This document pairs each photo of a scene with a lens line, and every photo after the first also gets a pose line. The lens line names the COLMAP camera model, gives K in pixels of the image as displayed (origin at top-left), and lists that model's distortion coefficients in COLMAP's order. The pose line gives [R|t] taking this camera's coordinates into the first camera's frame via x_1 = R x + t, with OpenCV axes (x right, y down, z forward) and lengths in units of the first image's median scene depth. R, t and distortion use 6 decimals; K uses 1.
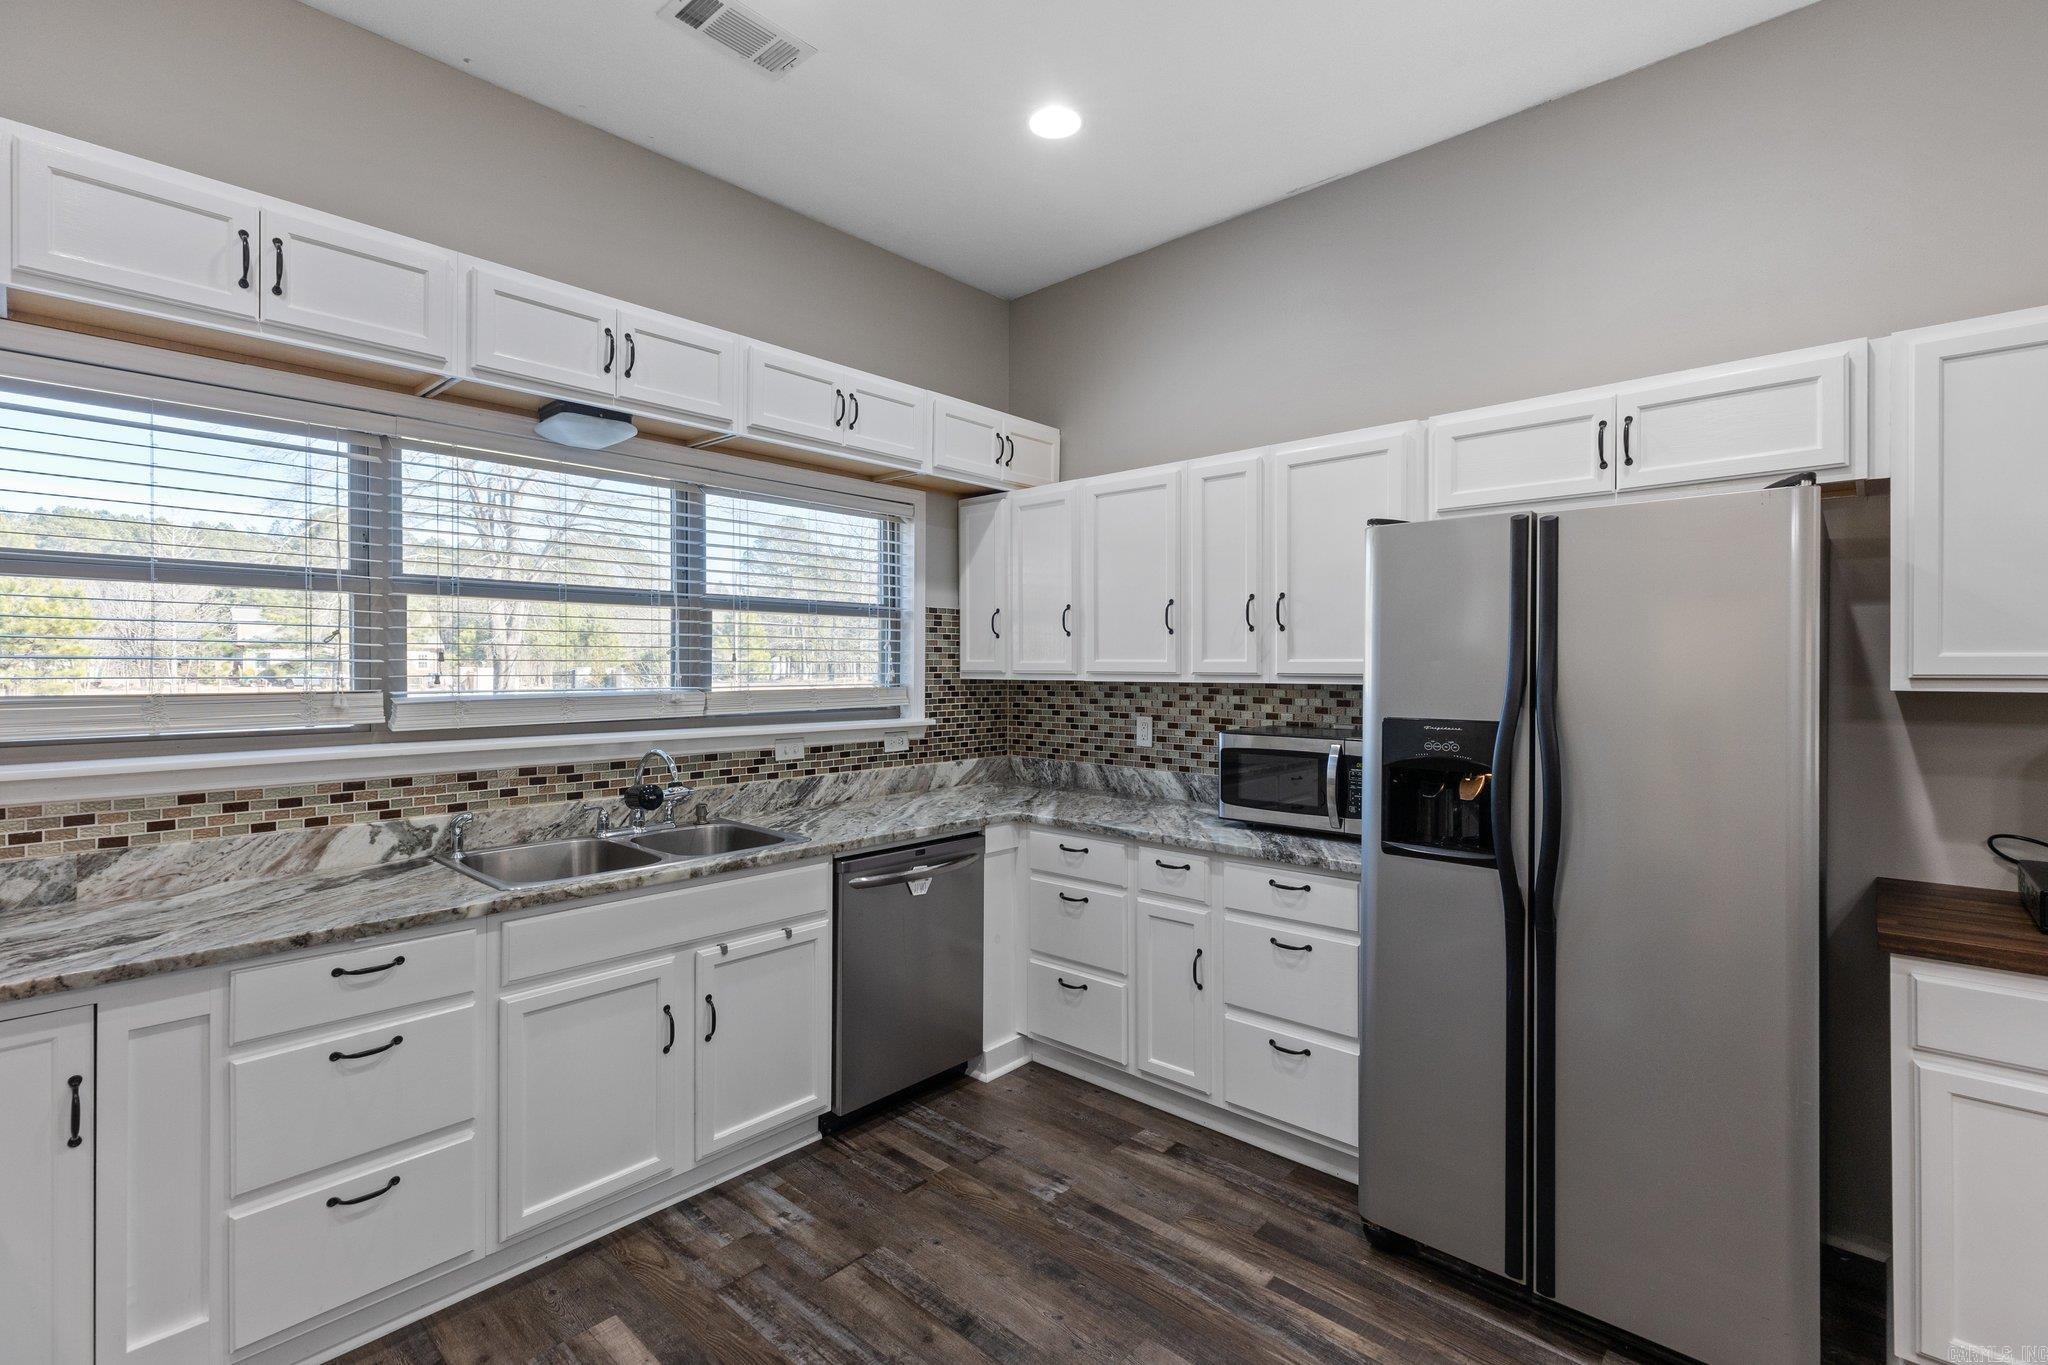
lens RADIAL K [[927.8, 0, 1020.8], [0, 927.8, 670.0], [0, 0, 1]] dist [0.006835, -0.001351]
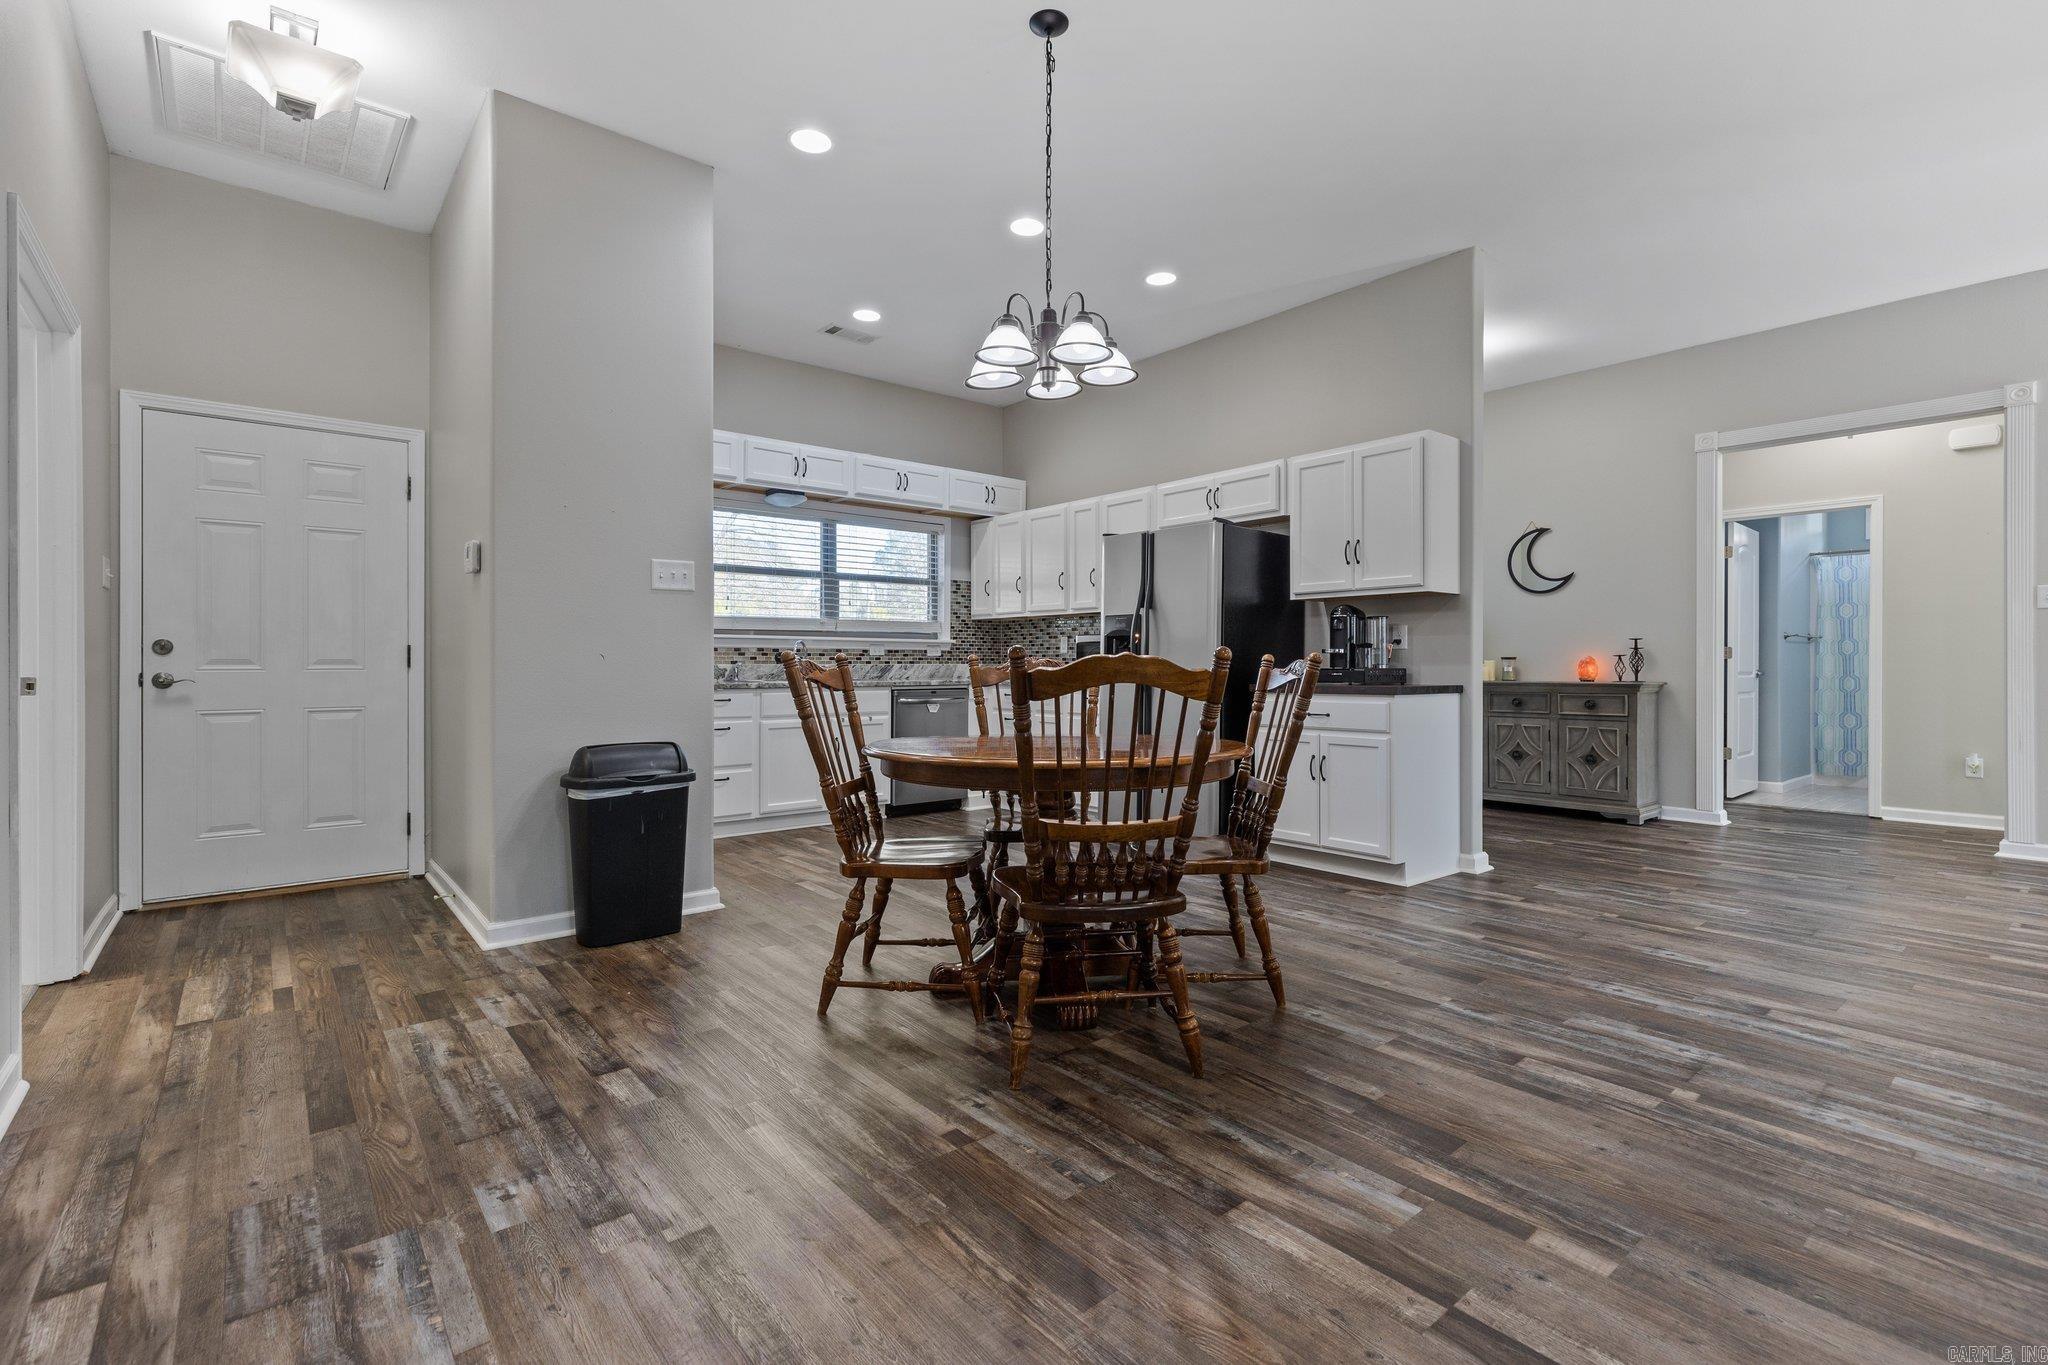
lens RADIAL K [[927.8, 0, 1014.5], [0, 927.8, 663.7], [0, 0, 1]] dist [0.006835, -0.001351]
pose [[0.989460, 0.000756, -0.144808, 0.374037], [-0.001272, 0.999993, -0.003468, 0.136229], [0.144804, 0.003616, 0.989454, -1.047798]]
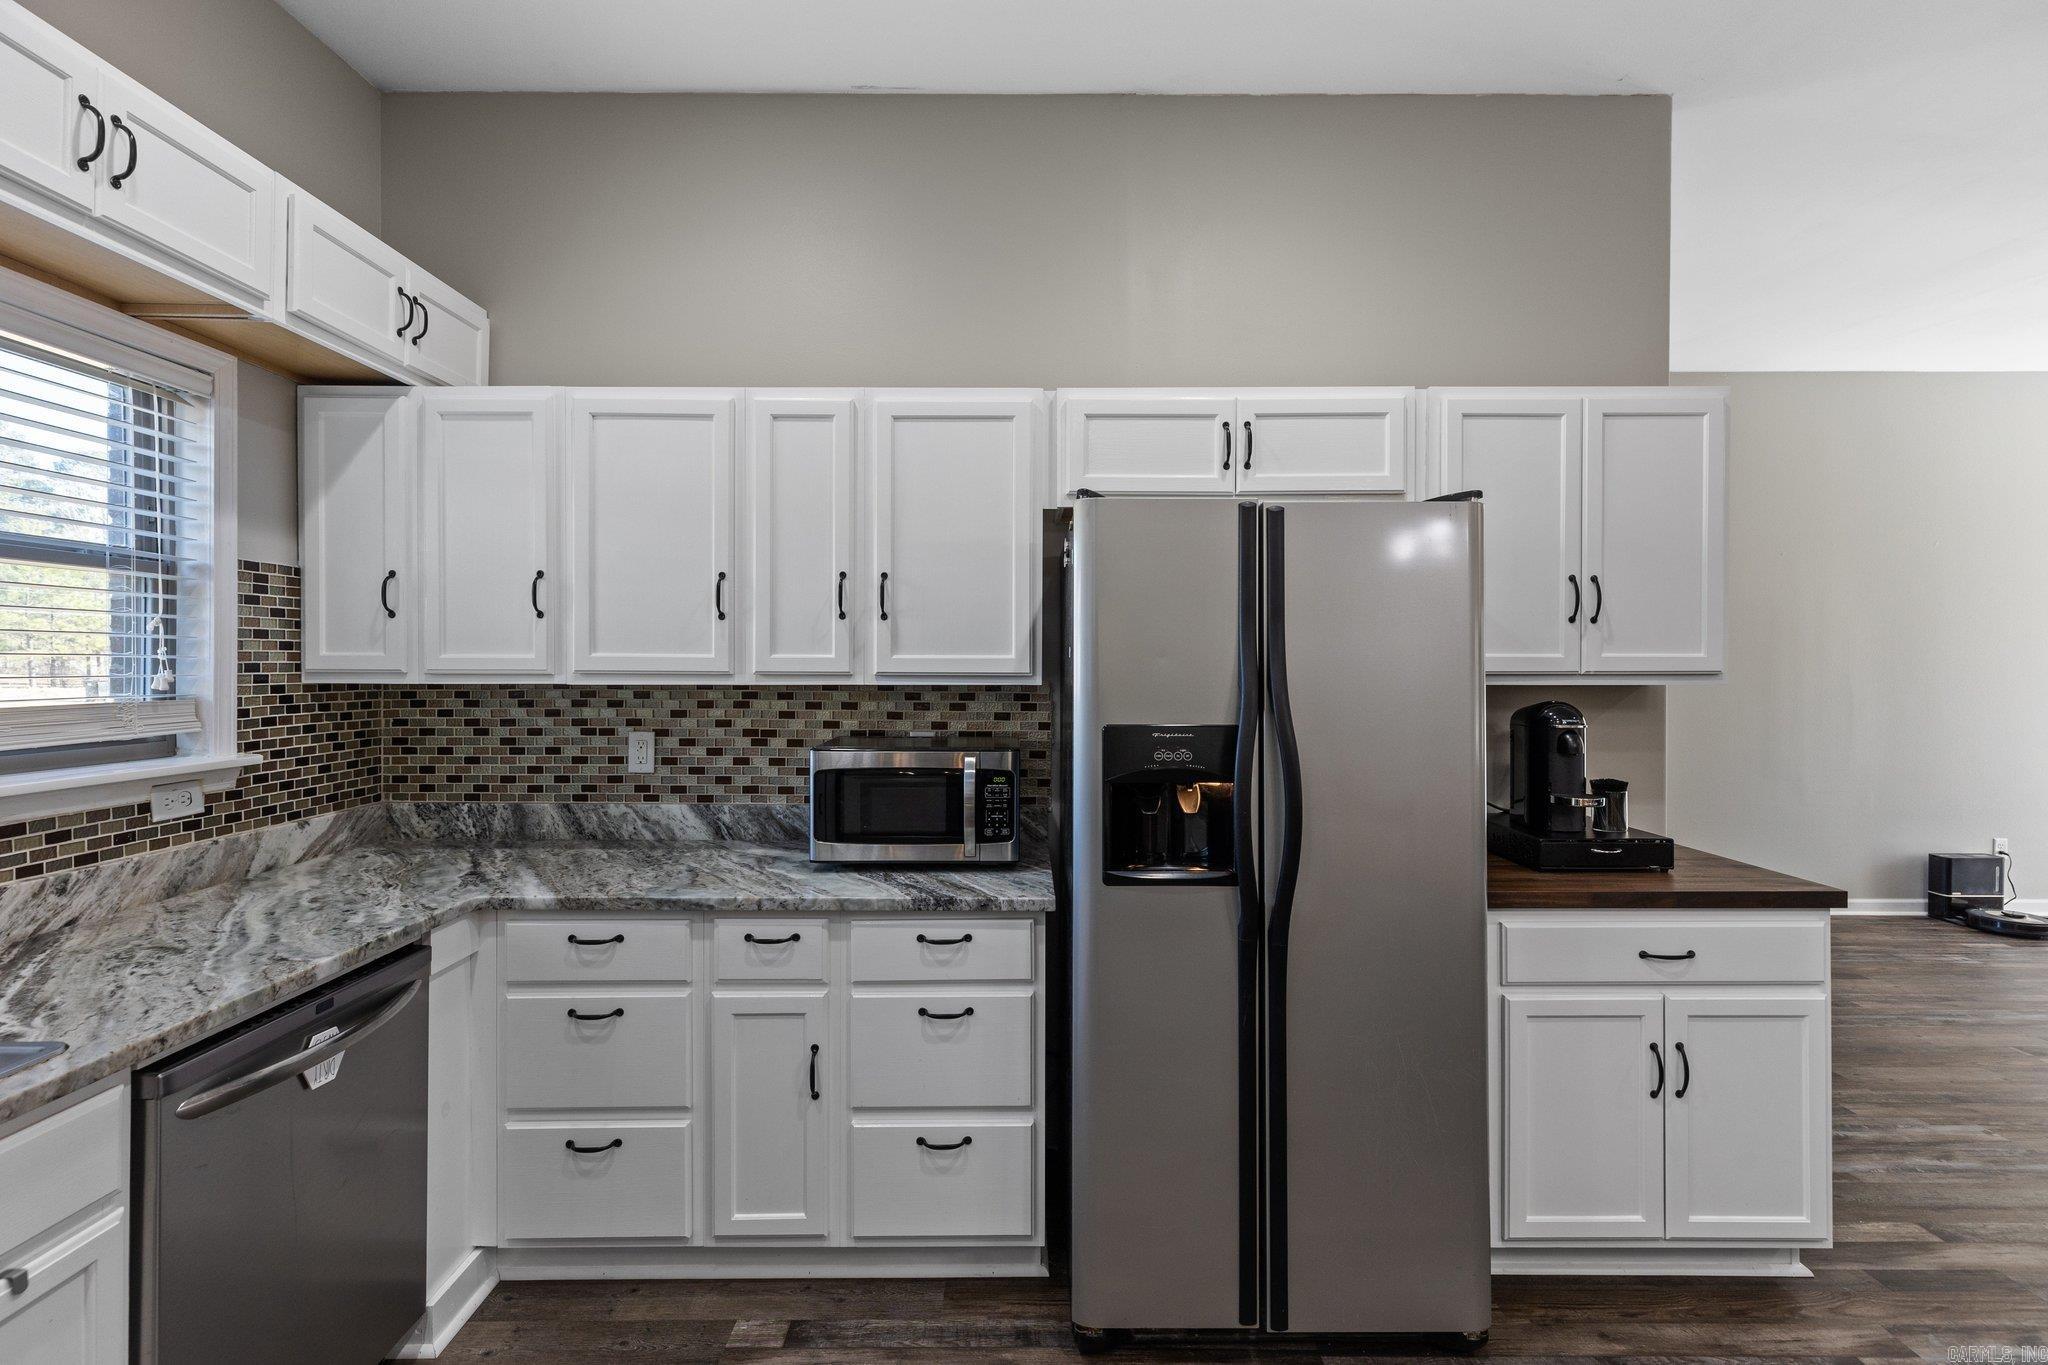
lens RADIAL K [[927.8, 0, 1024.2], [0, 927.8, 666.8], [0, 0, 1]] dist [0.006835, -0.001351]
pose [[0.733797, -0.002600, 0.679364, -0.174902], [0.001291, 0.999996, 0.002432, -0.002873], [-0.679368, -0.000907, 0.733797, 0.317352]]
